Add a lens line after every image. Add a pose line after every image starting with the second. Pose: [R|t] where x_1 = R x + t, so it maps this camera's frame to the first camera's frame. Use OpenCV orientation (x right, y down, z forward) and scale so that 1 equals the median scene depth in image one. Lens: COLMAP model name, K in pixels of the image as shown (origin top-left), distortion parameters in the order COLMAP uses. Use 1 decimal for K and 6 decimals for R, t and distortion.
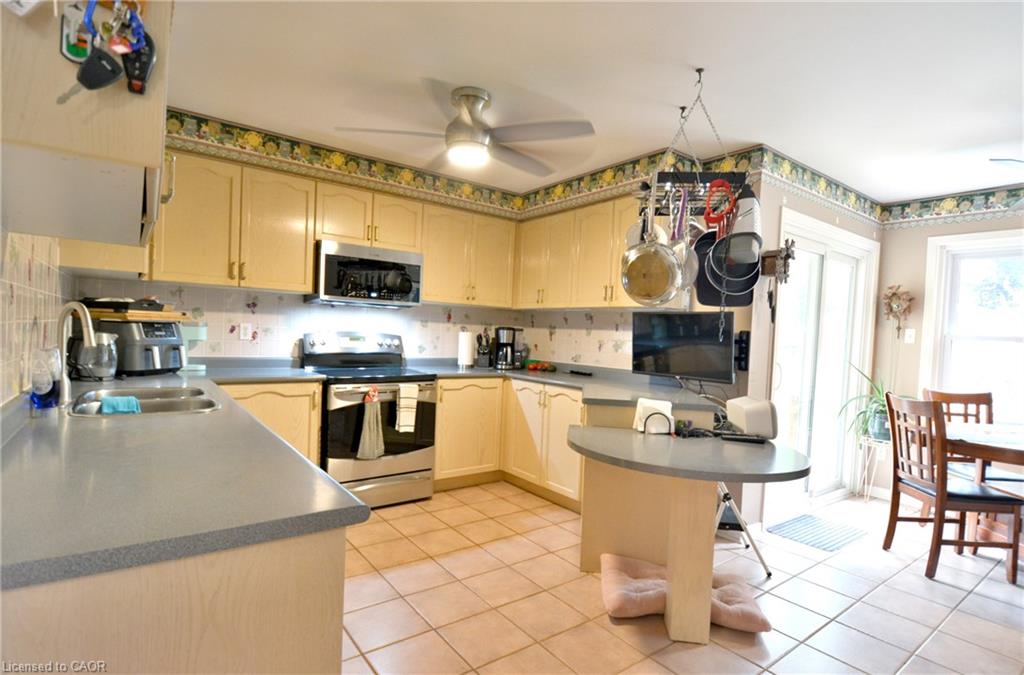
lens RADIAL K [[509.1, 0, 513.5], [0, 509.1, 349.6], [0, 0, 1]] dist [-0.000484, -0.000090]
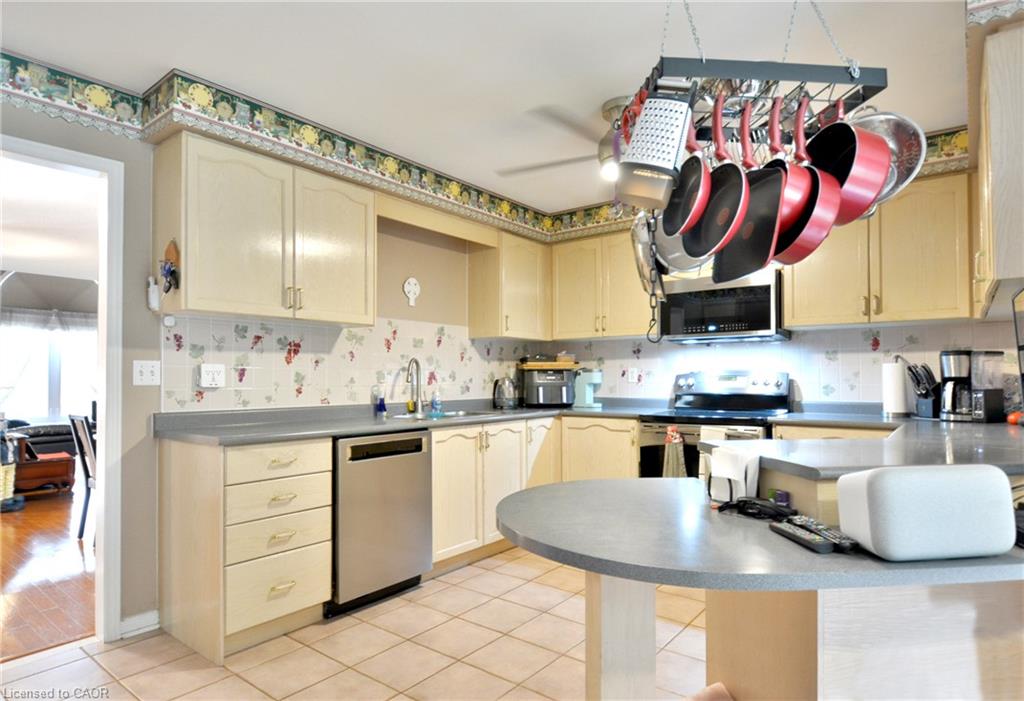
lens RADIAL K [[571.9, 0, 509.5], [0, 571.9, 378.7], [0, 0, 1]] dist [0.000267, -0.000554]
pose [[0.257754, -0.040610, -0.965357, 0.638733], [-0.015921, 0.998802, -0.046268, 0.036315], [0.966079, 0.027295, 0.256799, 0.414612]]
